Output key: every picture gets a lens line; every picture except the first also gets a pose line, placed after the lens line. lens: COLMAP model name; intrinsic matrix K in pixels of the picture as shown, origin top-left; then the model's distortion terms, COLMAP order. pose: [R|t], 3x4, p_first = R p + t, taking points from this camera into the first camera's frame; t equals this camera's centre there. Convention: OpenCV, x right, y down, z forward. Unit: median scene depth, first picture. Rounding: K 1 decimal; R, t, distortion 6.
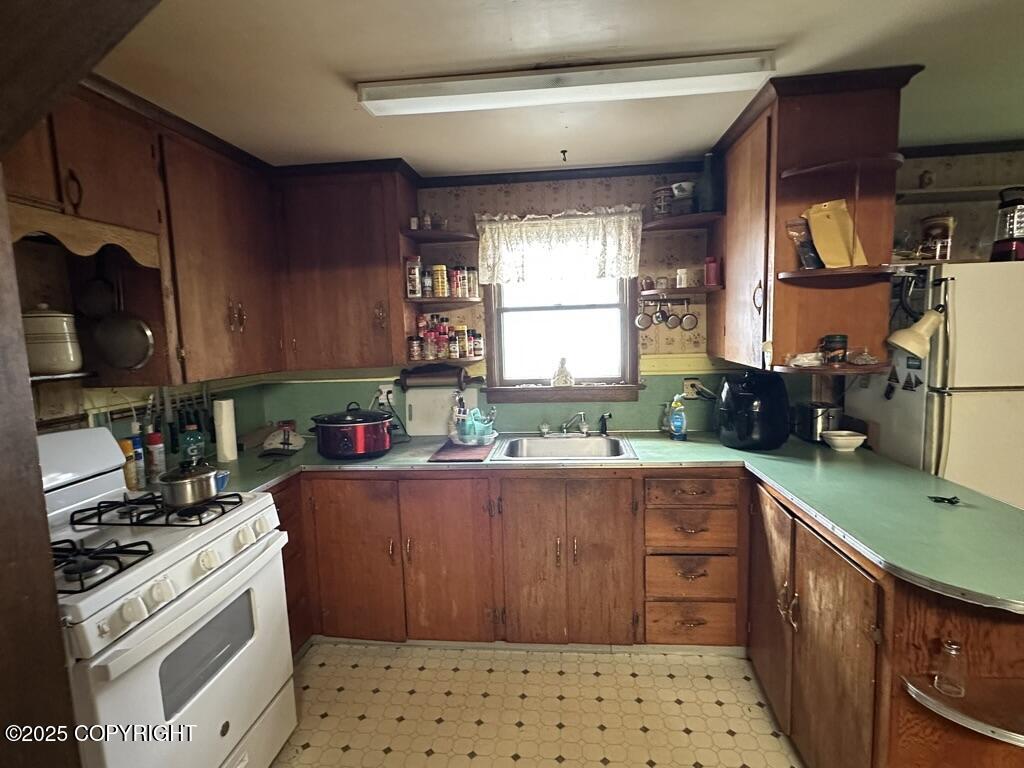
lens RADIAL K [[538.4, 0, 508.6], [0, 538.4, 390.0], [0, 0, 1]] dist [-0.000847, -0.000904]
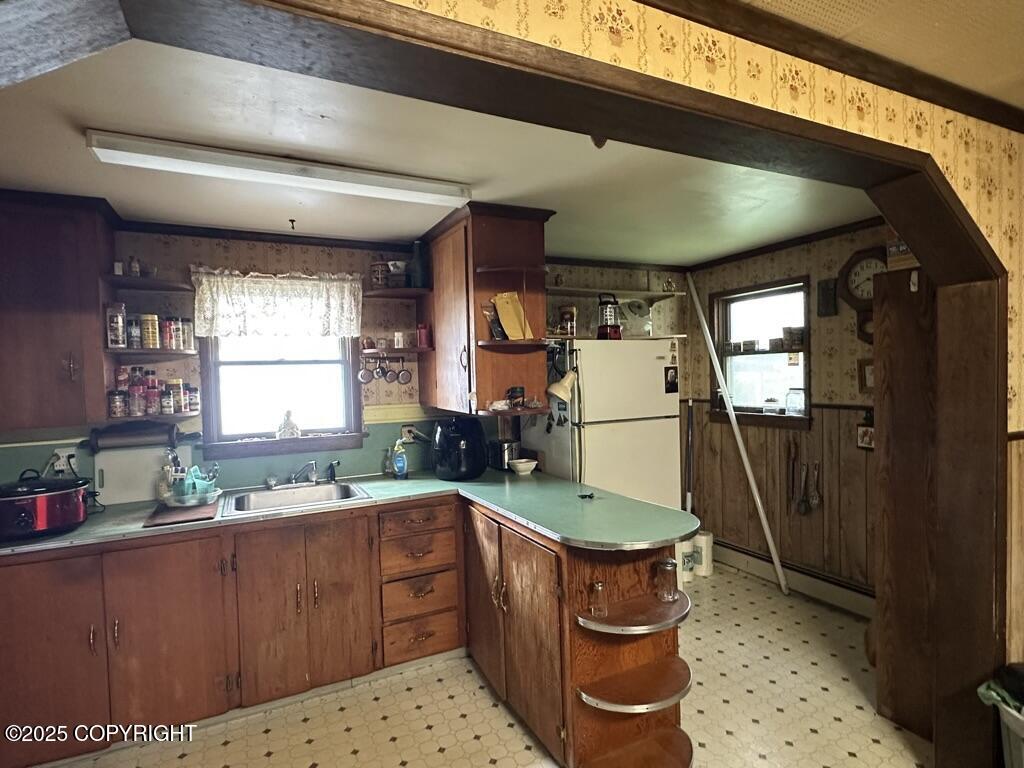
lens RADIAL K [[538.4, 0, 508.6], [0, 538.4, 390.0], [0, 0, 1]] dist [-0.000847, -0.000904]
pose [[0.845719, -0.005602, 0.533599, -0.114436], [0.059415, 0.994716, -0.083727, 0.015259], [-0.530311, 0.102514, 0.841583, -0.117660]]
